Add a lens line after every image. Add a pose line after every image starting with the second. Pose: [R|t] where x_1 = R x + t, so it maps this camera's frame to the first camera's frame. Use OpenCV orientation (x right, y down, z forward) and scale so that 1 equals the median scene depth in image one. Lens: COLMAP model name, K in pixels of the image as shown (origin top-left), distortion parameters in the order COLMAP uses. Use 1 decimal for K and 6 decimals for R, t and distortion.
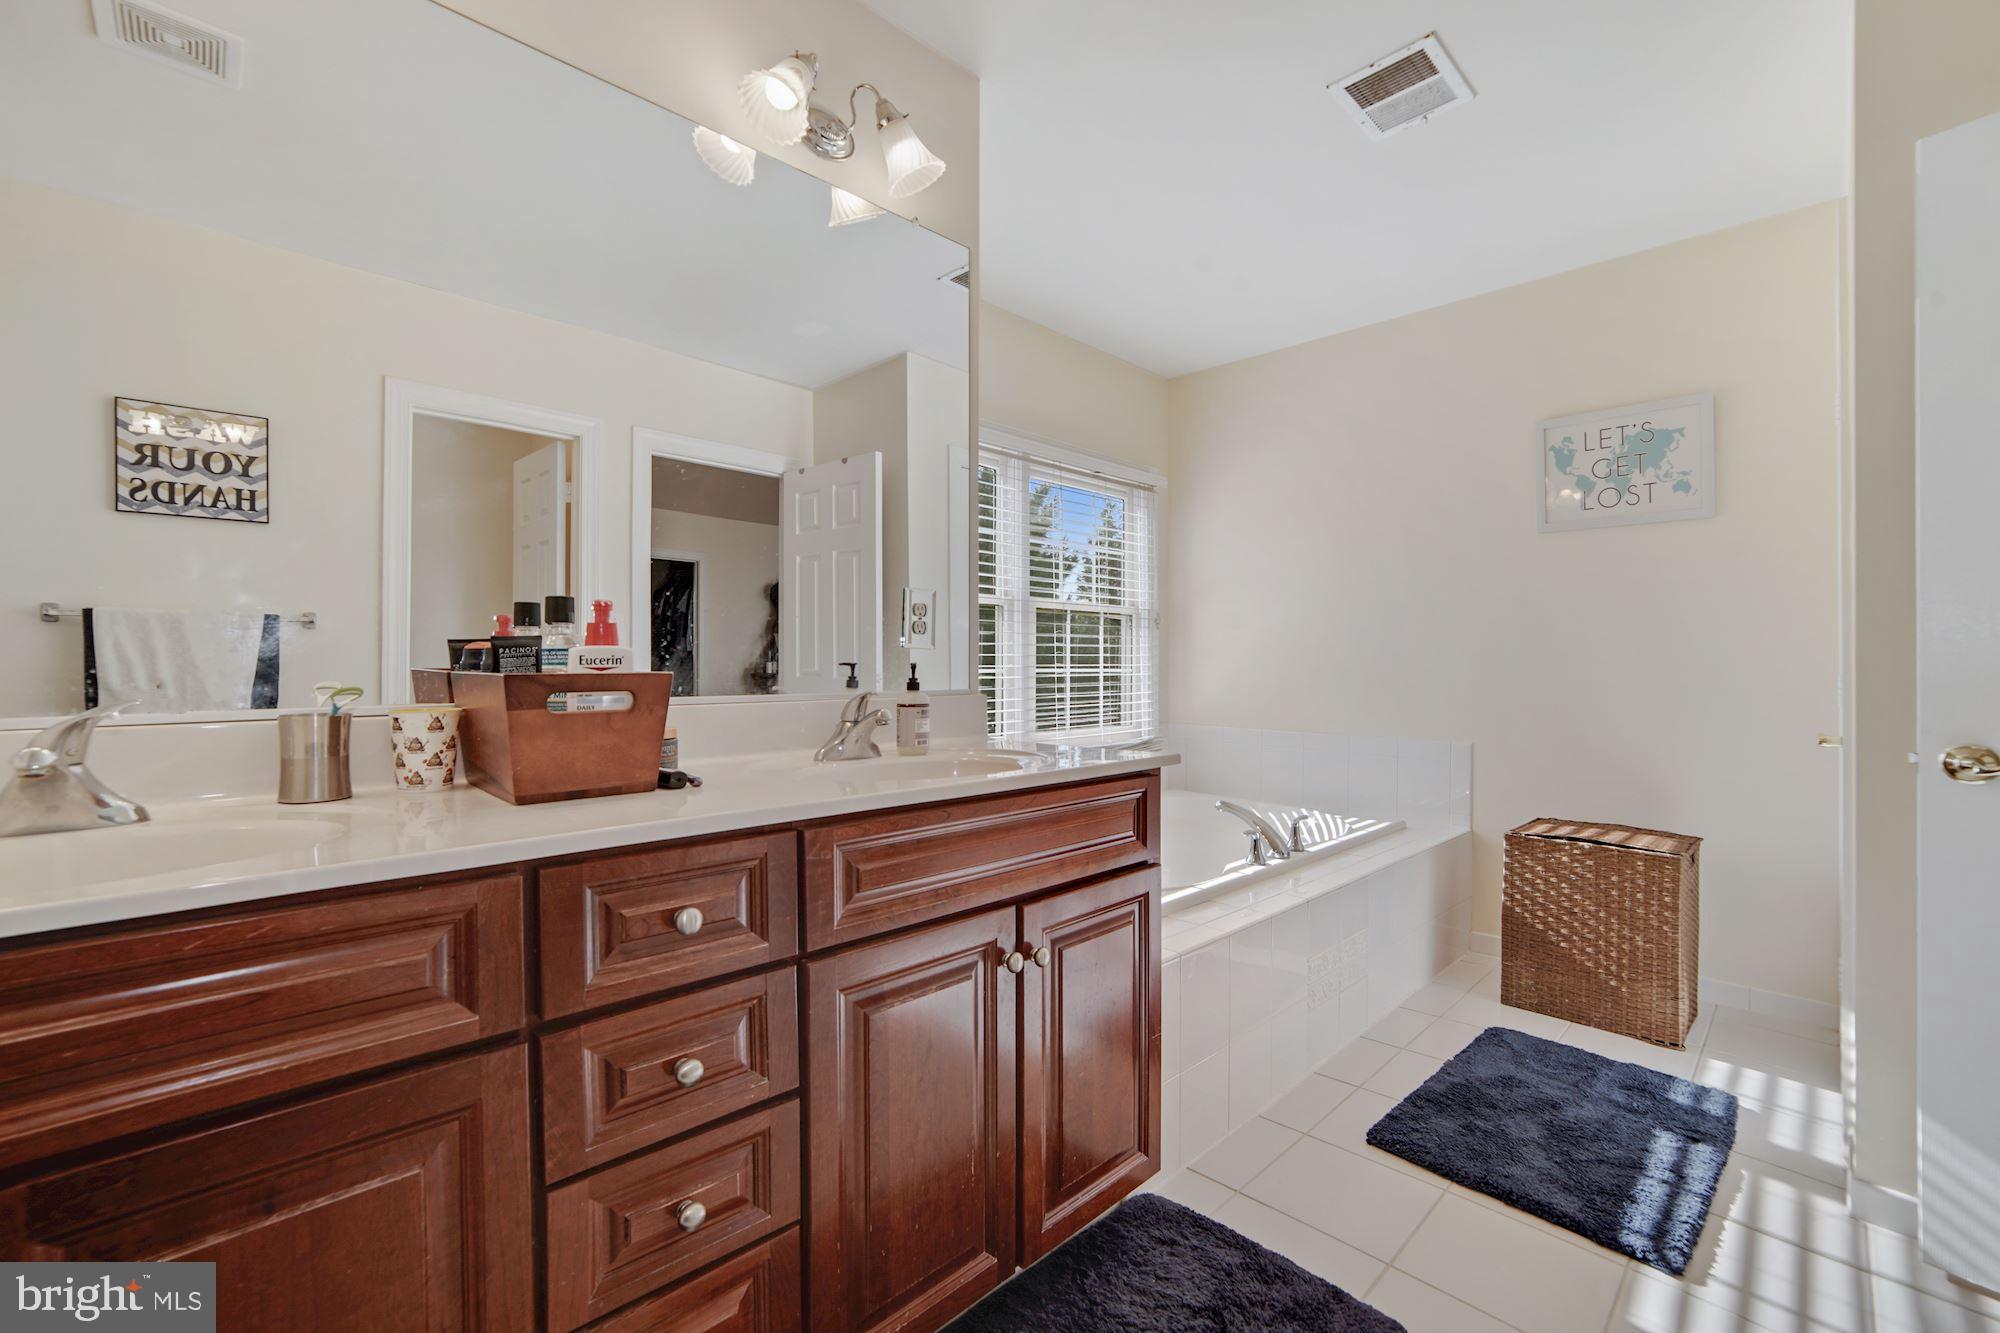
lens RADIAL K [[820.2, 0, 1004.5], [0, 820.2, 656.7], [0, 0, 1]] dist [0.007796, -0.000485]
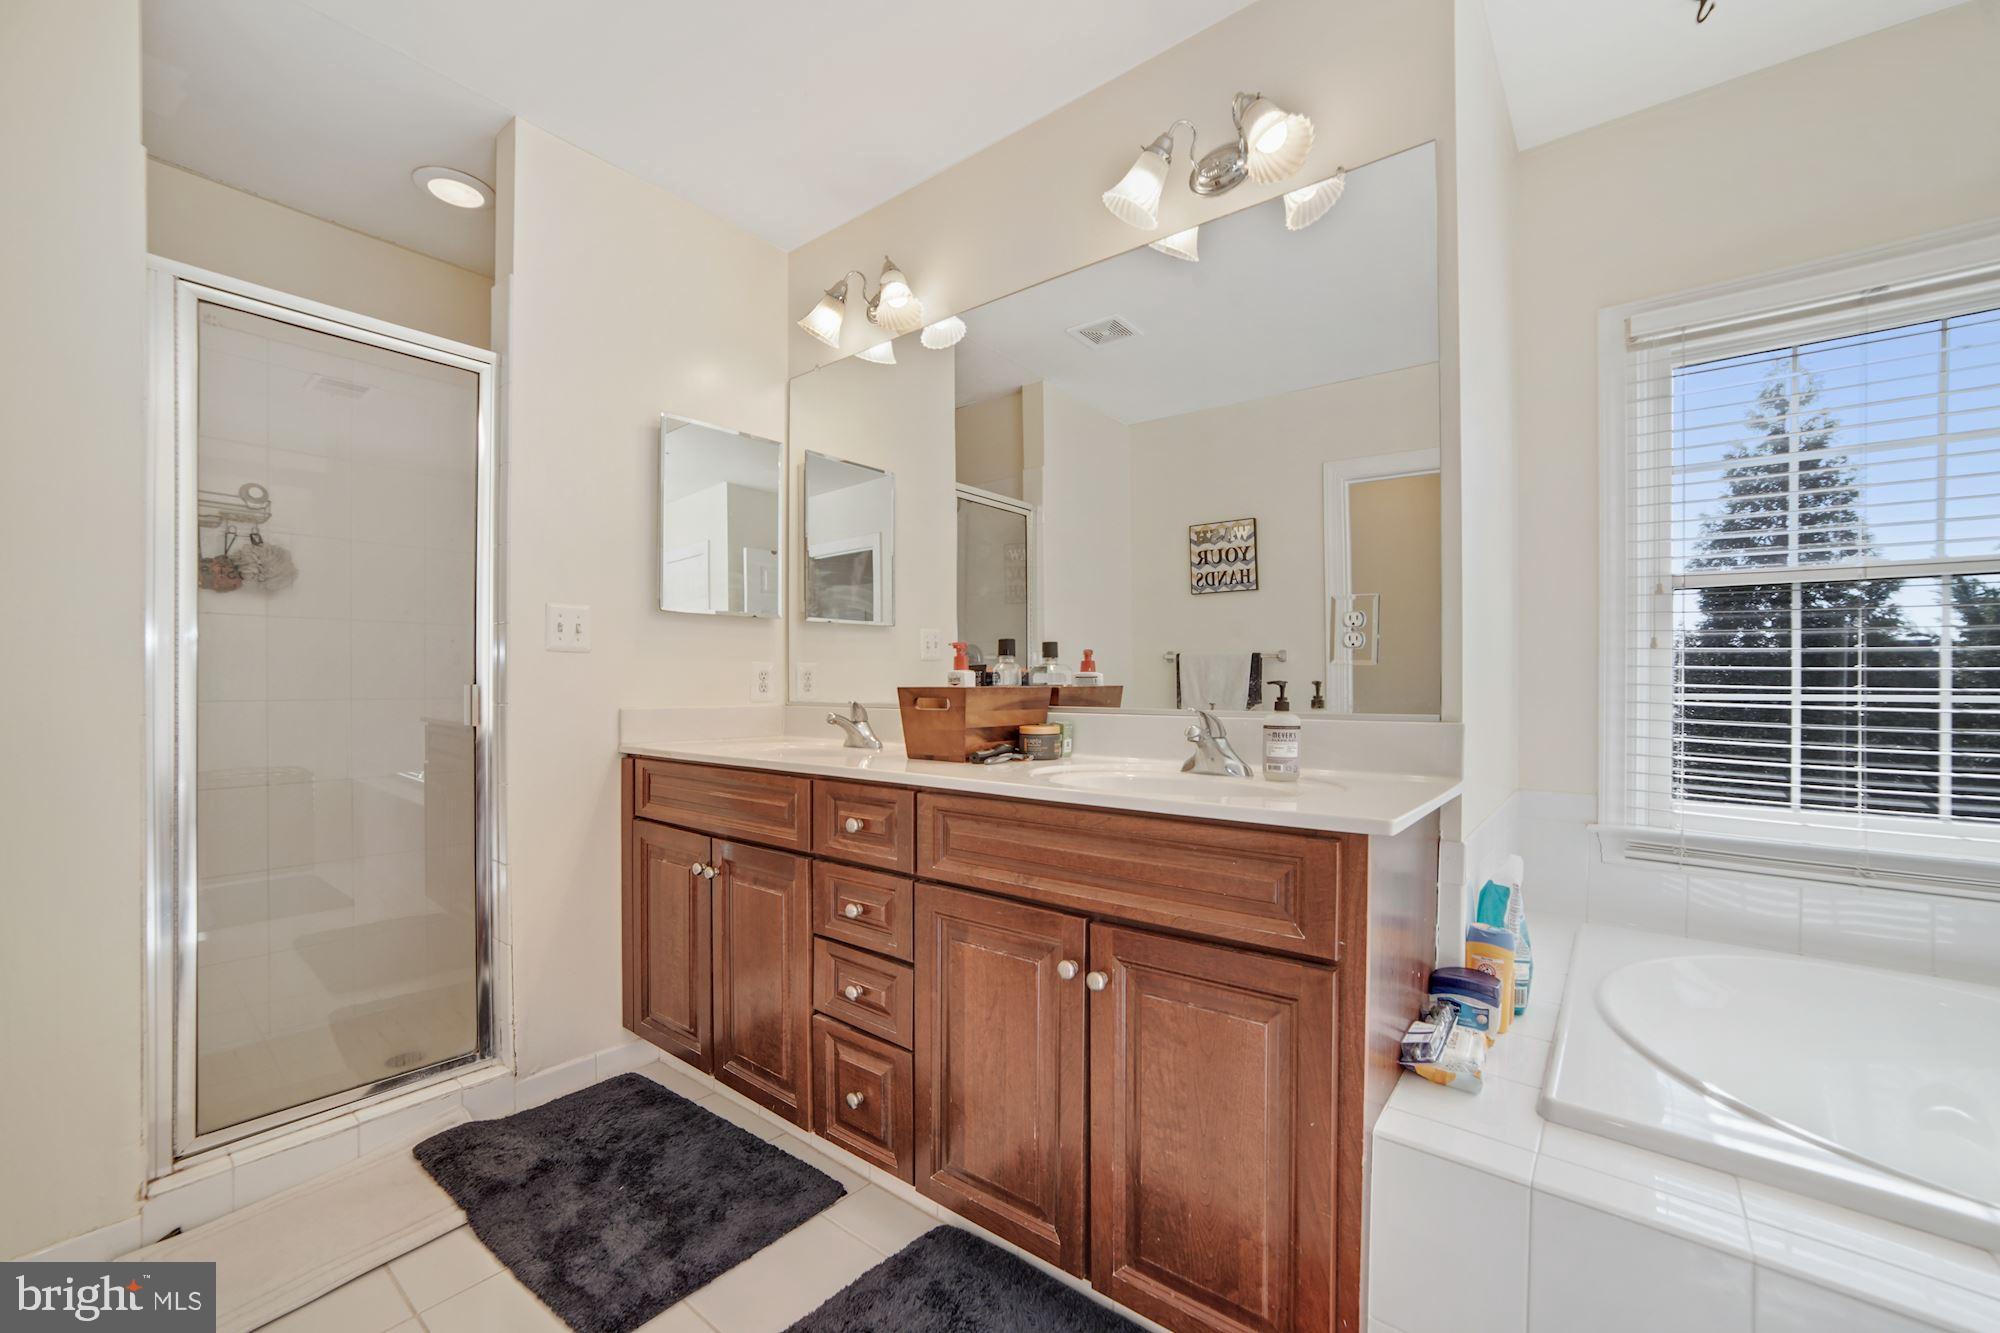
lens RADIAL K [[820.2, 0, 1001.8], [0, 820.2, 685.4], [0, 0, 1]] dist [0.007796, -0.000485]
pose [[0.129075, -0.000861, -0.991634, 0.509059], [-0.000616, 0.999999, -0.000949, 0.008433], [0.991635, 0.000733, 0.129074, 0.395117]]
